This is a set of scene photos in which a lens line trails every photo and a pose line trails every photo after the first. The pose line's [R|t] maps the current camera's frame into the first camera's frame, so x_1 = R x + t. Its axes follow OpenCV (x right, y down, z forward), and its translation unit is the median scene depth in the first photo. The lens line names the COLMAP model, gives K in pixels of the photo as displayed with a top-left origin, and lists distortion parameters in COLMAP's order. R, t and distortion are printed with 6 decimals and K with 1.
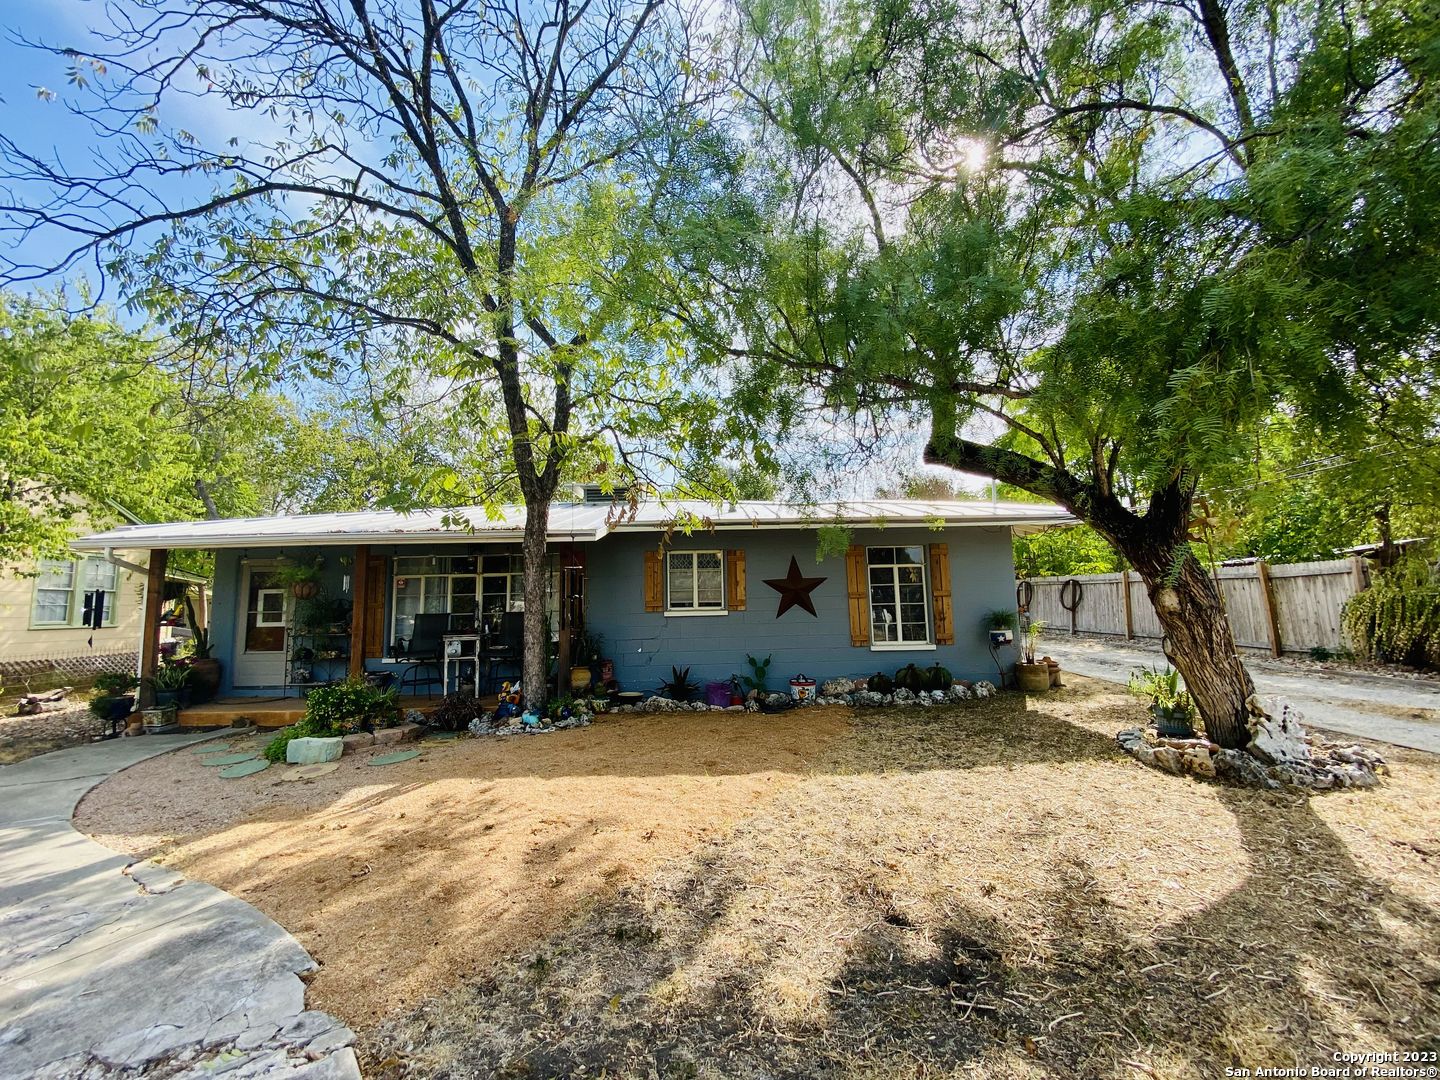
lens RADIAL K [[580.5, 0, 720.0], [0, 580.5, 540.0], [0, 0, 1]] dist [-0.001038, -0.000252]
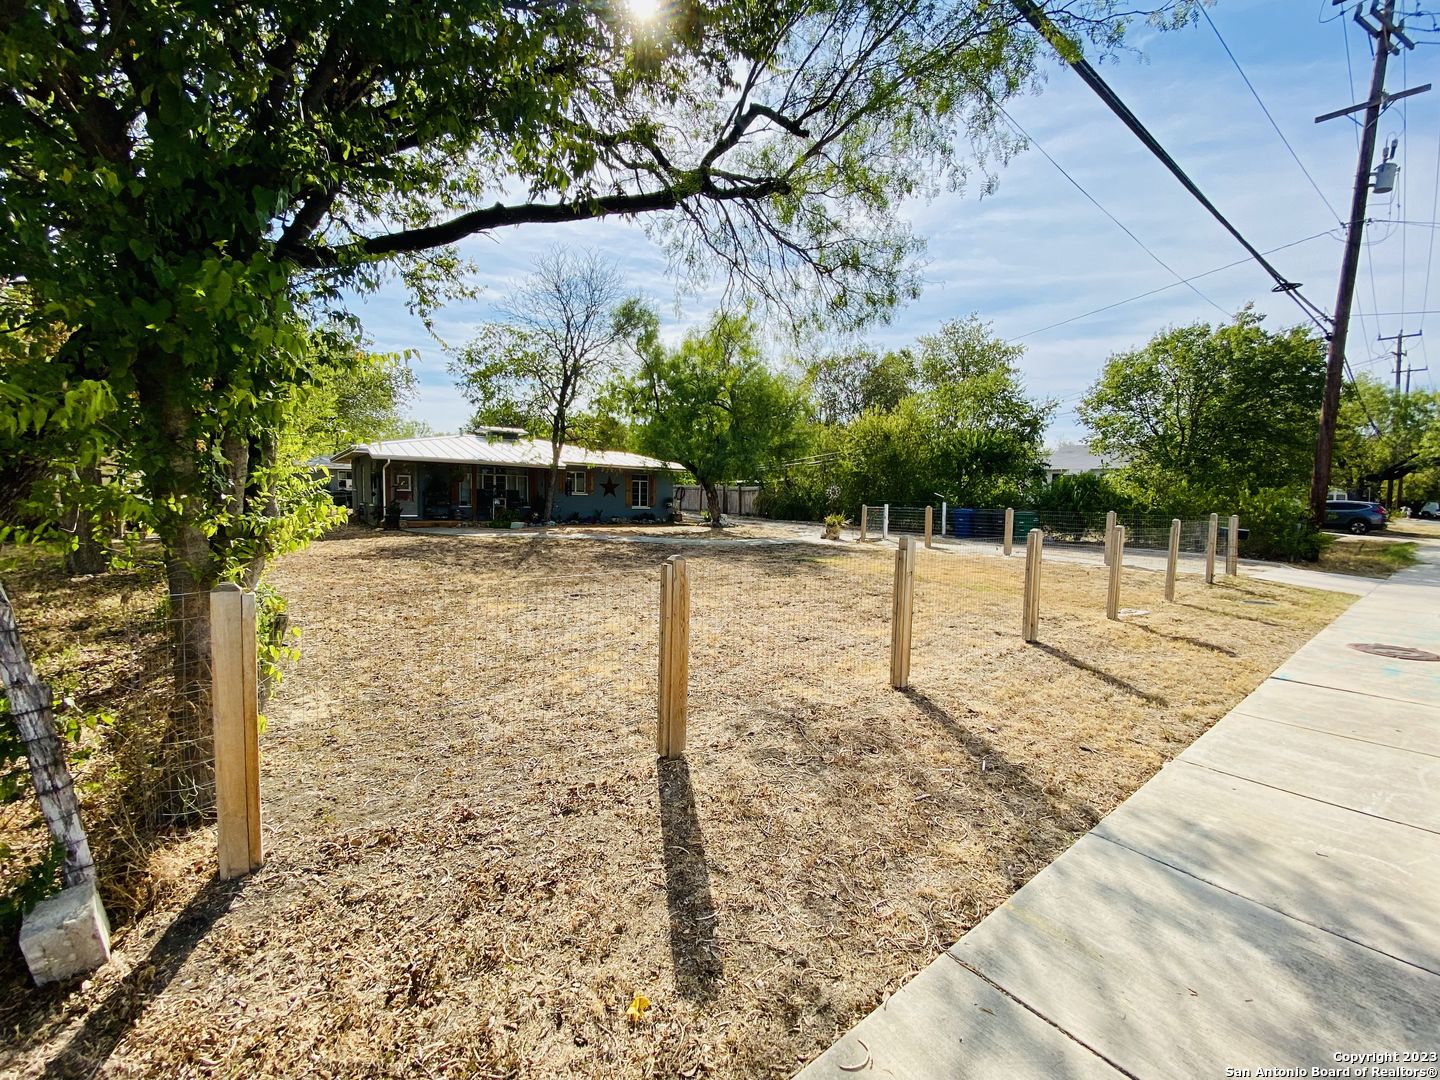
lens RADIAL K [[580.5, 0, 720.0], [0, 580.5, 540.0], [0, 0, 1]] dist [-0.001038, -0.000252]
pose [[0.802049, -0.003920, 0.597246, -1.225500], [-0.105065, 0.983459, 0.147547, -0.151374], [-0.587945, -0.181090, 0.788370, -1.759942]]
